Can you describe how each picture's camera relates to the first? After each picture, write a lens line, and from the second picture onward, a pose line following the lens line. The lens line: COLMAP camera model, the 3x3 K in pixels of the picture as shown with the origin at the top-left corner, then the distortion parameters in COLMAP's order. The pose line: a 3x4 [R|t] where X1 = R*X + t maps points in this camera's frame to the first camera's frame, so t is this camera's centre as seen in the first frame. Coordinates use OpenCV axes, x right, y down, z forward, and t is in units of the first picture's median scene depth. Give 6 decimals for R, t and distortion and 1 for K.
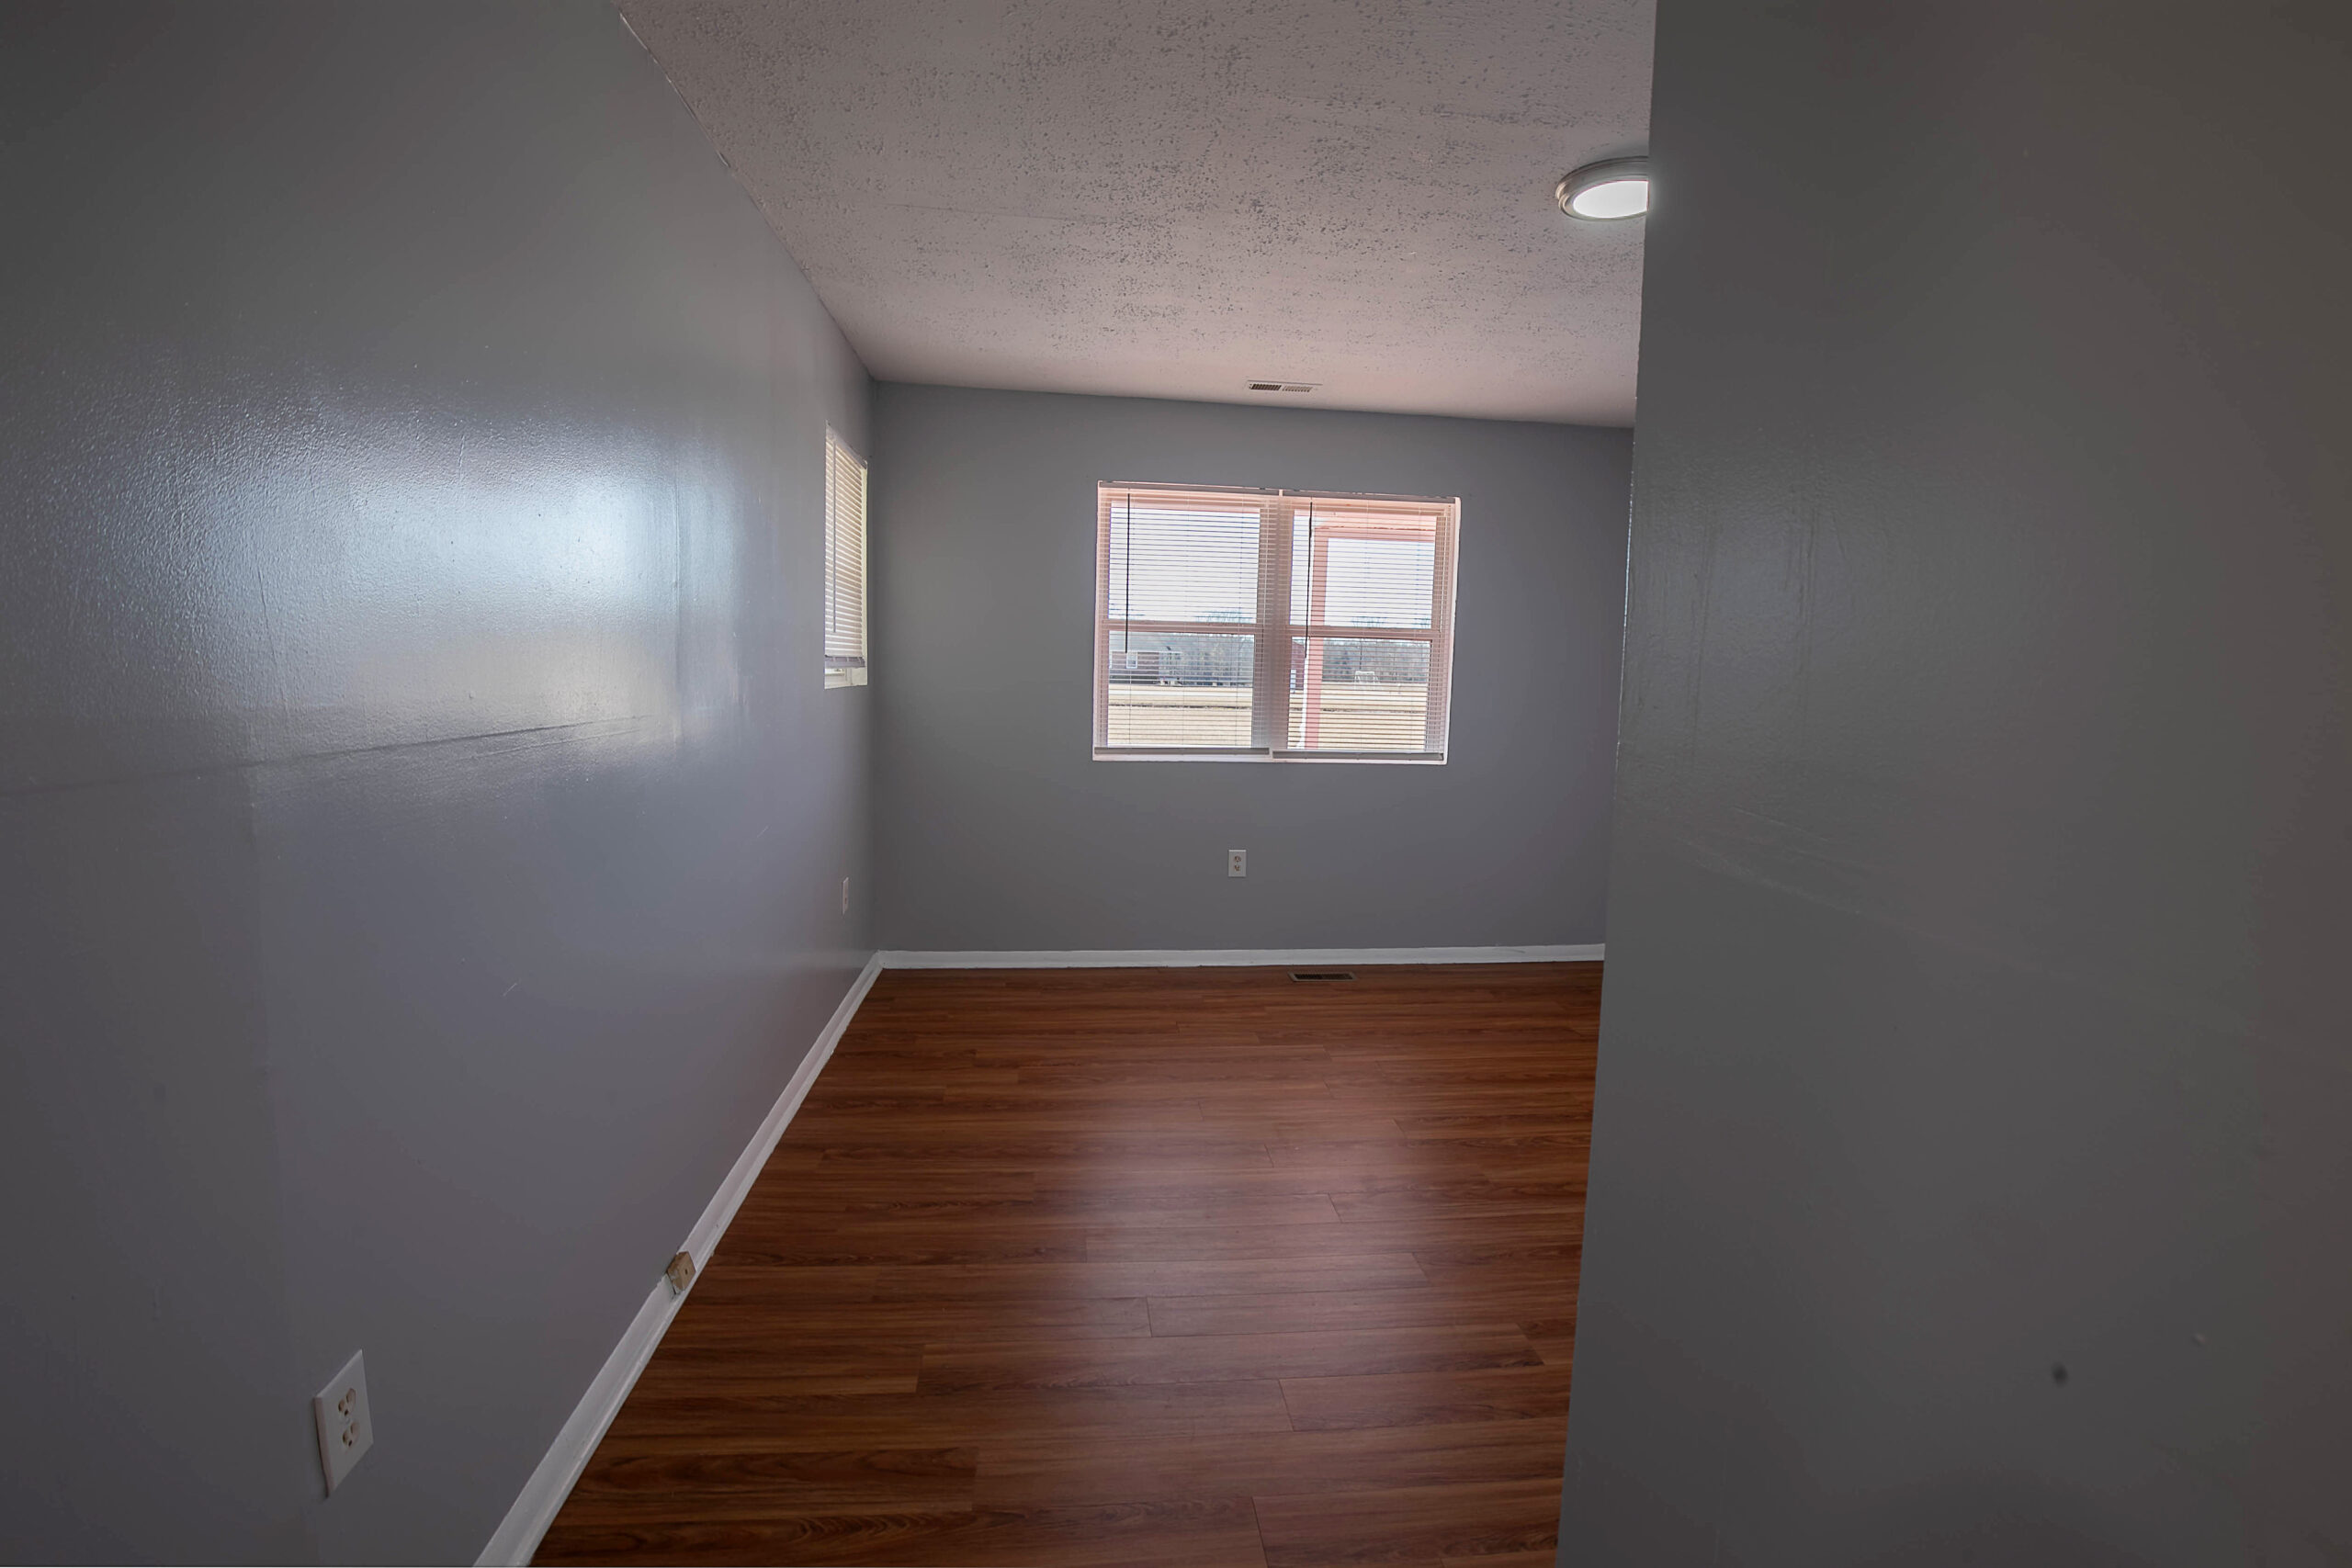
lens RADIAL K [[1090.8, 0, 1196.1], [0, 1090.8, 778.6], [0, 0, 1]] dist [-0.032730, 0.005734]
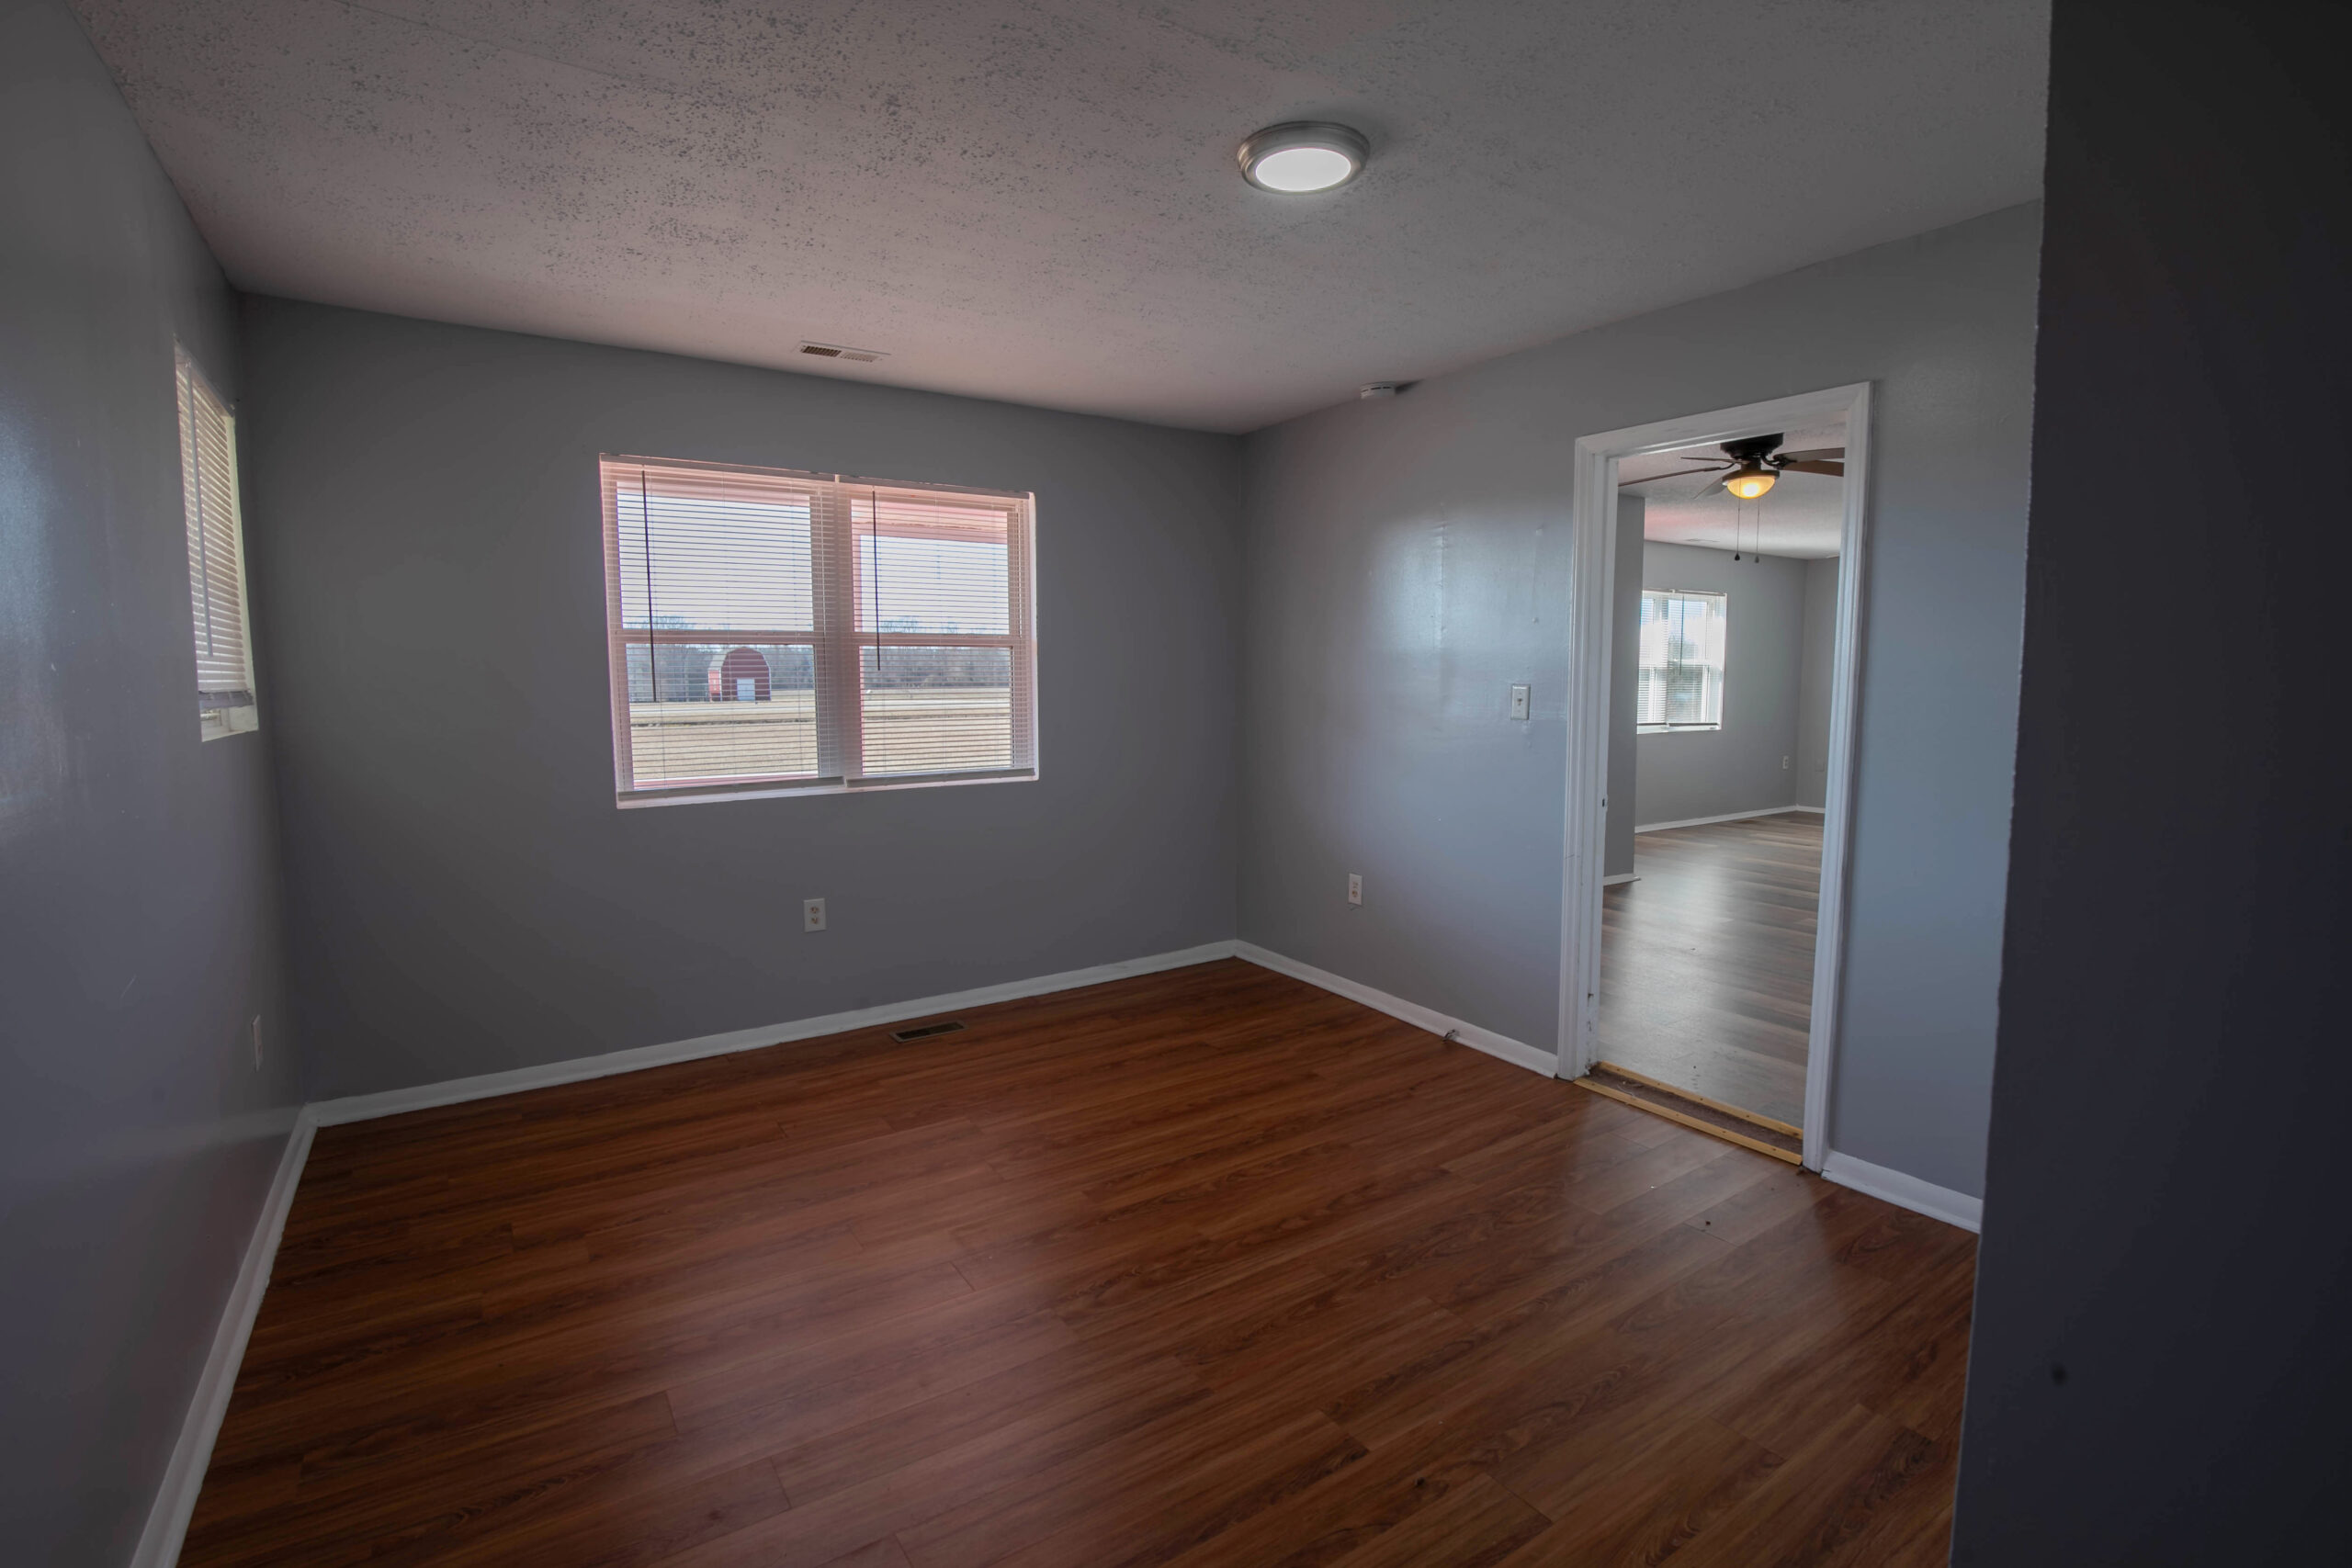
lens RADIAL K [[1090.8, 0, 1193.1], [0, 1090.8, 781.6], [0, 0, 1]] dist [-0.032730, 0.005734]
pose [[0.887161, -0.075512, 0.455240, -0.092914], [0.075775, 0.996968, 0.017702, -0.021941], [-0.455197, 0.018792, 0.890193, 0.135484]]
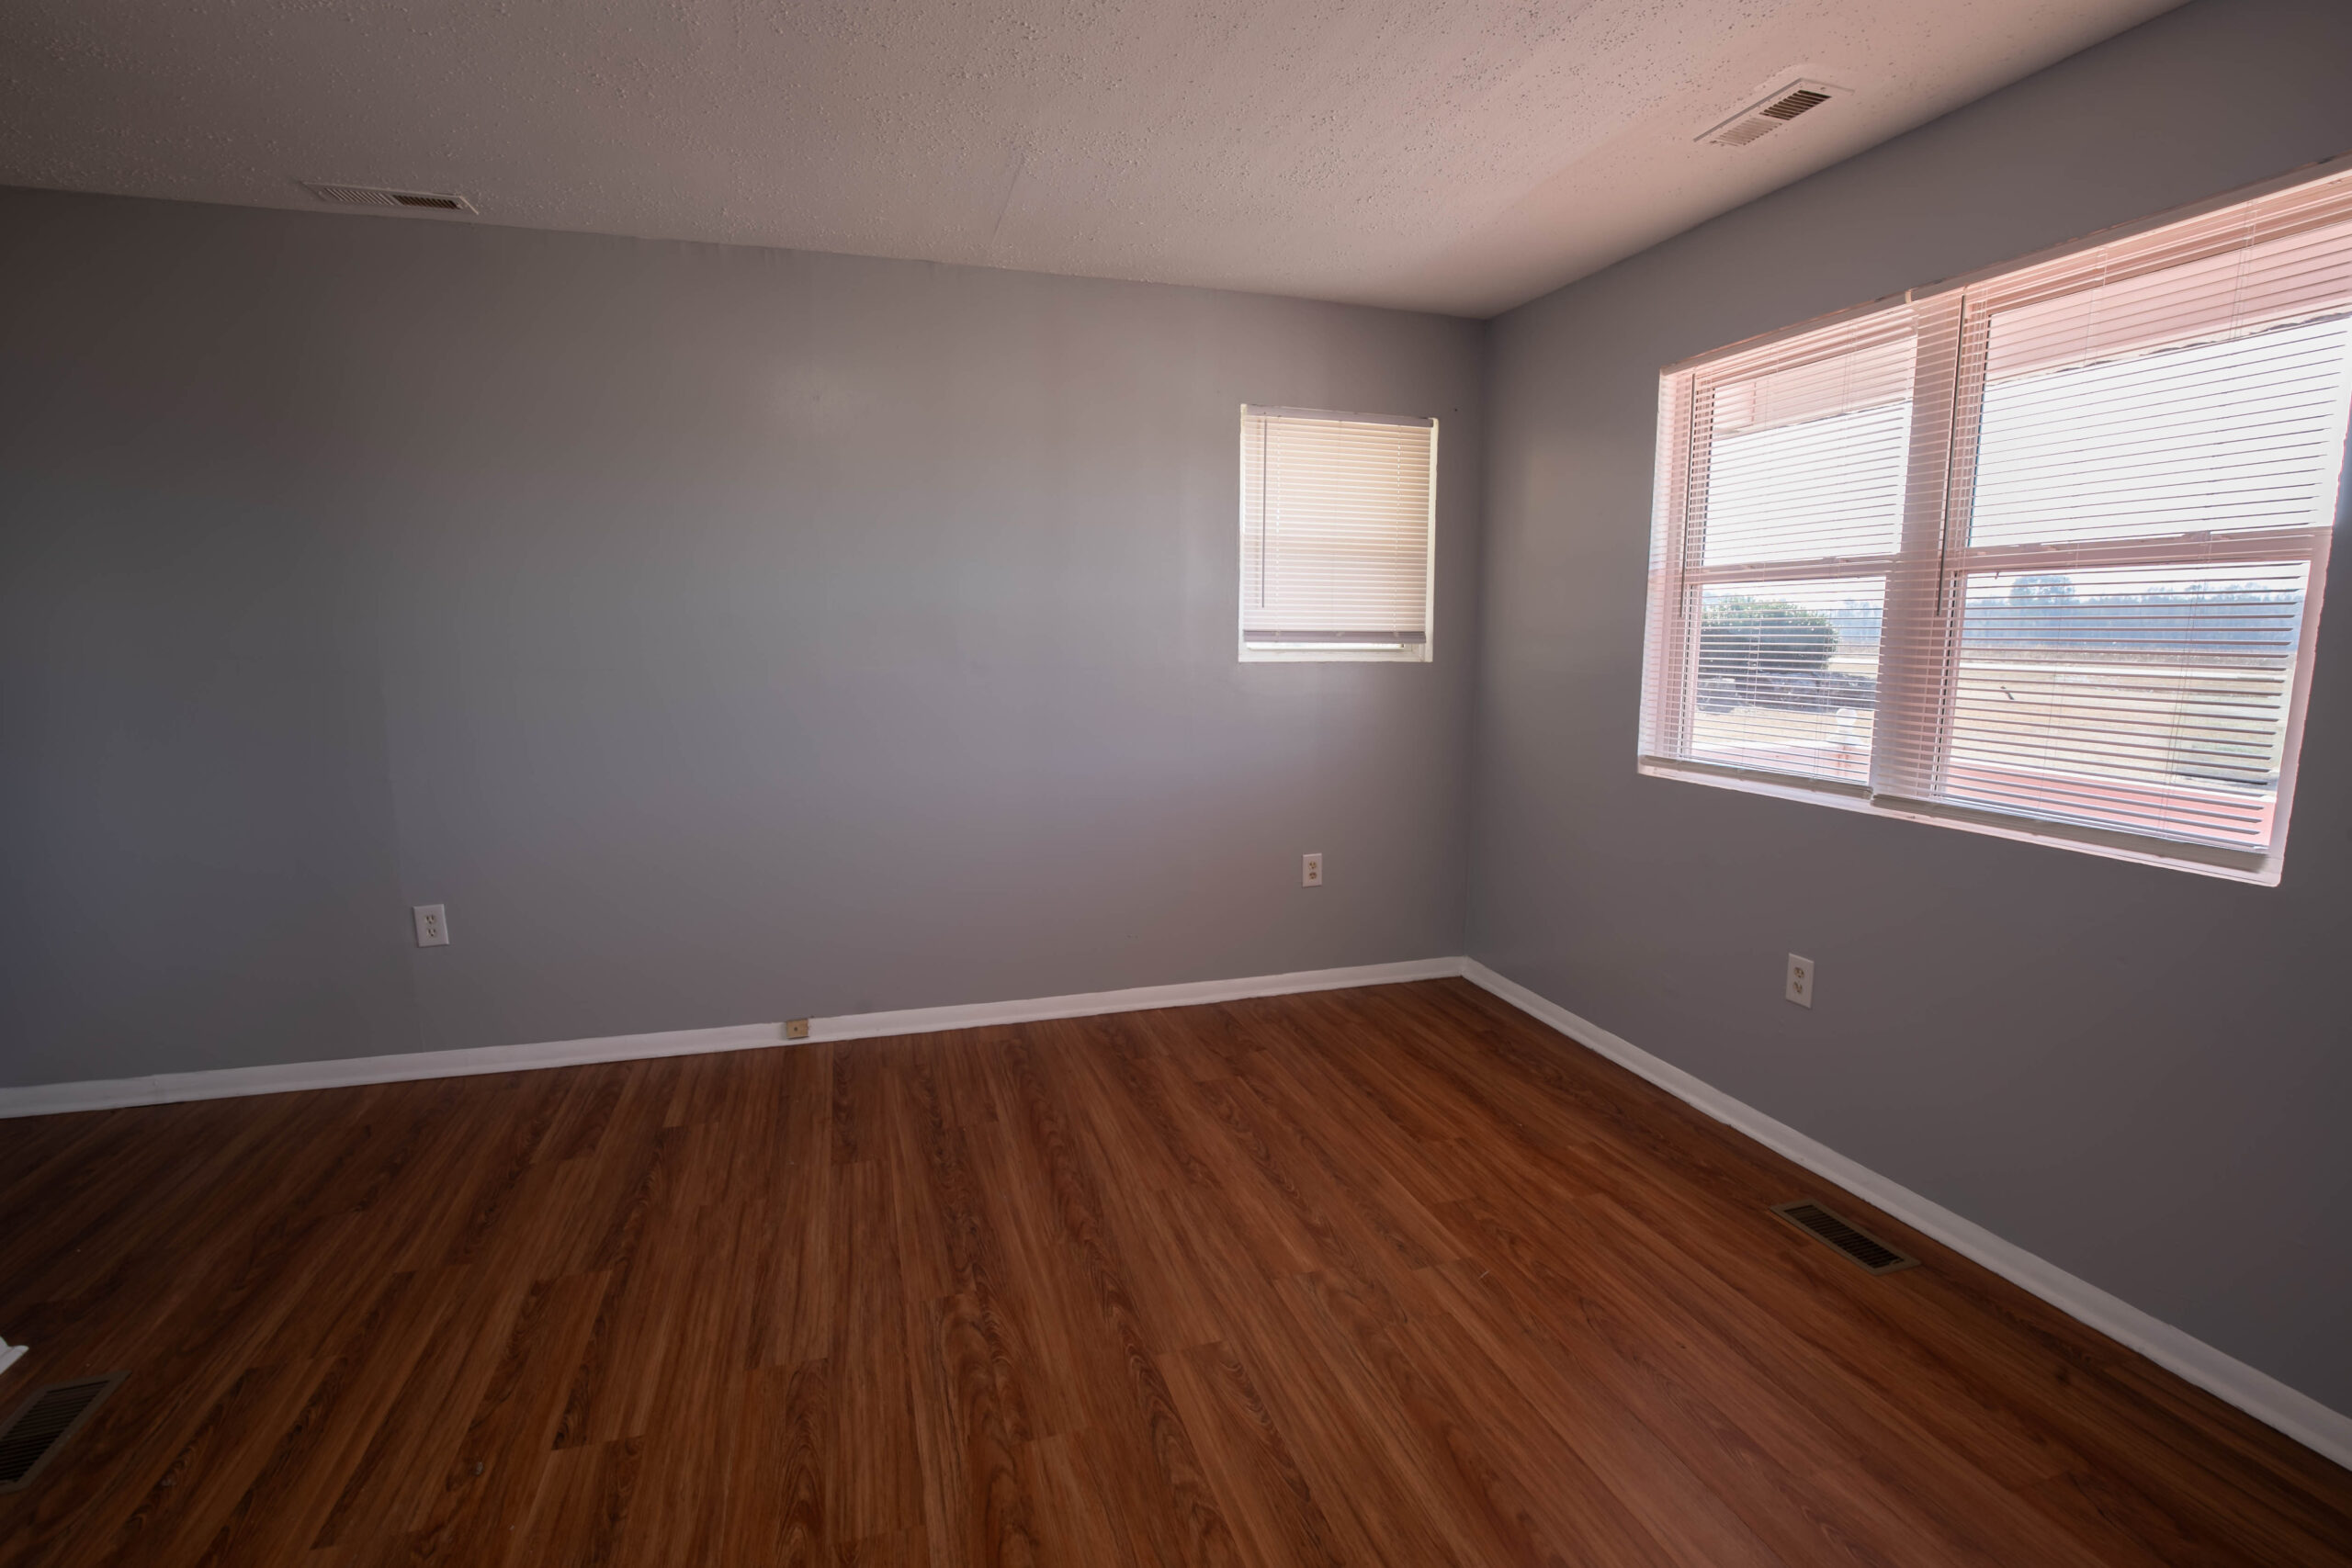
lens RADIAL K [[1090.8, 0, 1202.6], [0, 1090.8, 797.6], [0, 0, 1]] dist [-0.032730, 0.005734]
pose [[0.183105, 0.123186, -0.975345, 0.621356], [-0.099366, 0.989357, 0.106301, -0.055172], [0.978059, 0.077452, 0.193396, 0.688041]]
